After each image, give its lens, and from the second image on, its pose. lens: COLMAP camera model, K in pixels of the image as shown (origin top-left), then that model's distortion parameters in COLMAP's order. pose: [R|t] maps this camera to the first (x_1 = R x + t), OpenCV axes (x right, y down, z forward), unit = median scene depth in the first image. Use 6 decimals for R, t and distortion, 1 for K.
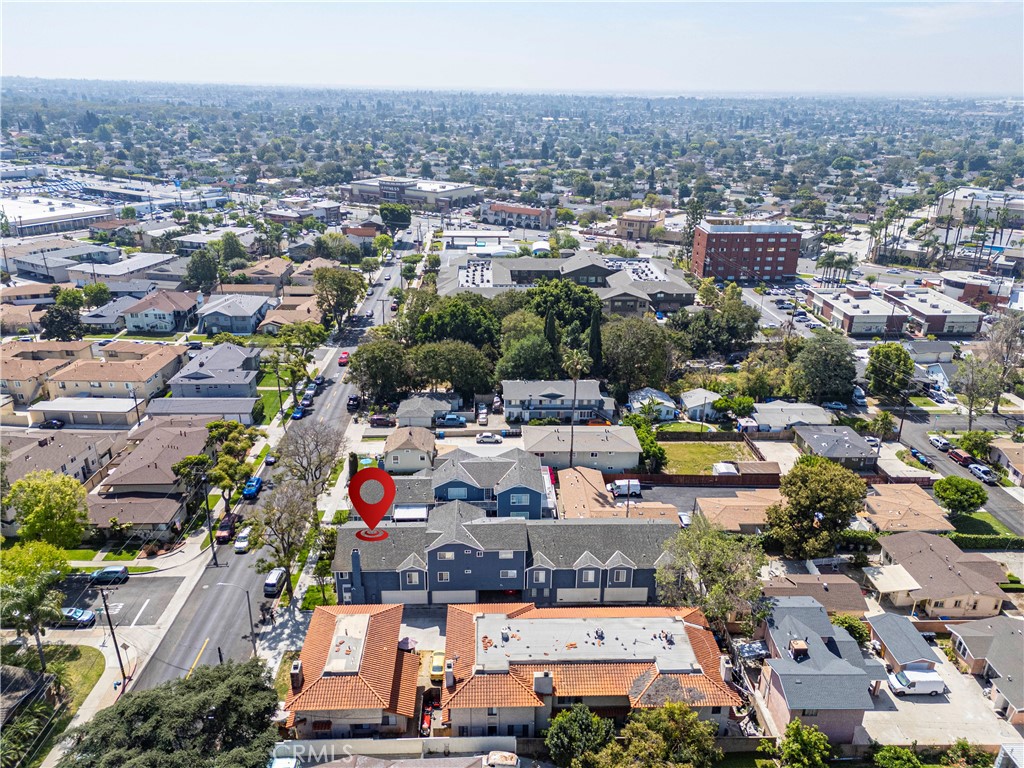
lens RADIAL K [[745.9, 0, 512.0], [0, 745.9, 384.0], [0, 0, 1]] dist [0.092518, -0.110859]
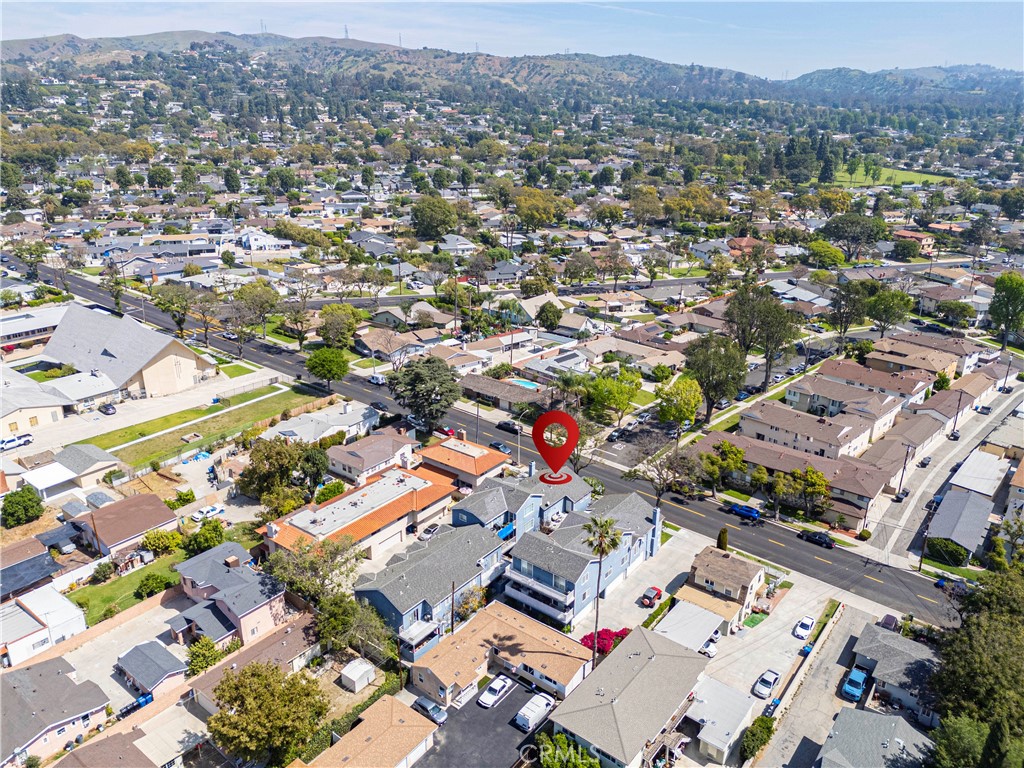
lens RADIAL K [[745.9, 0, 512.0], [0, 745.9, 384.0], [0, 0, 1]] dist [0.092518, -0.110859]
pose [[-0.641860, 0.252080, -0.724204, 0.514831], [-0.299025, 0.787376, 0.539095, -0.414909], [0.706116, 0.562579, -0.430007, 0.947975]]
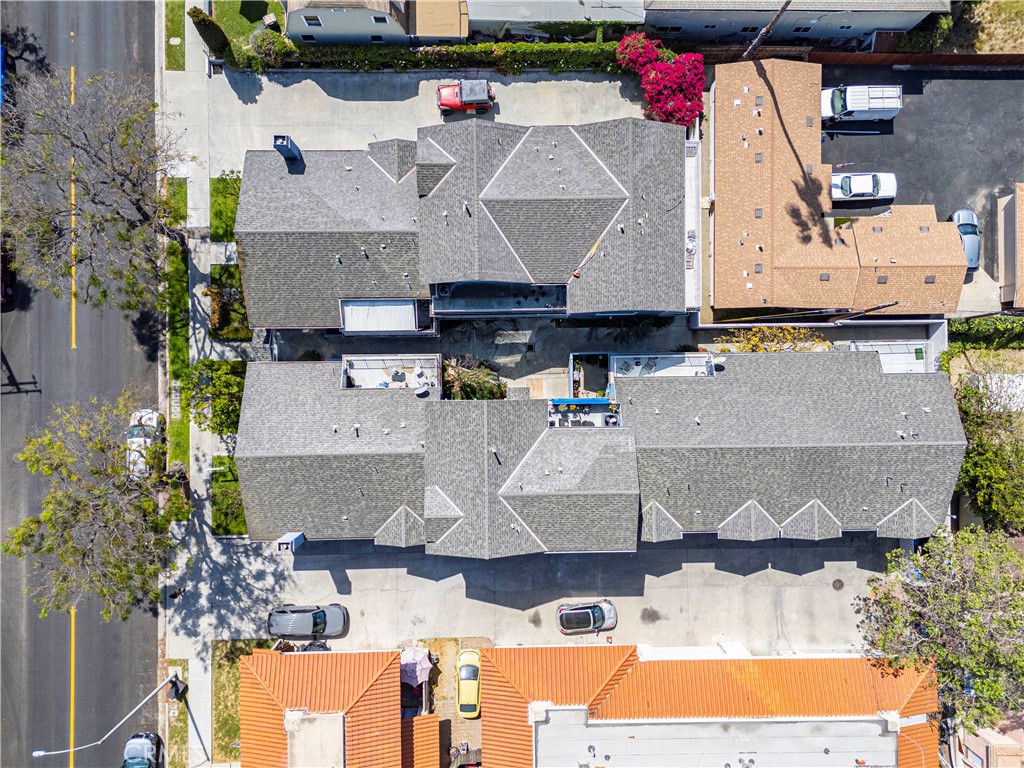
lens RADIAL K [[745.9, 0, 512.0], [0, 745.9, 384.0], [0, 0, 1]] dist [0.092518, -0.110859]
pose [[0.999666, 0.023656, 0.010442, -0.043193], [-0.018316, 0.362740, 0.931710, -0.174124], [0.018252, -0.931590, 0.363052, 0.582692]]
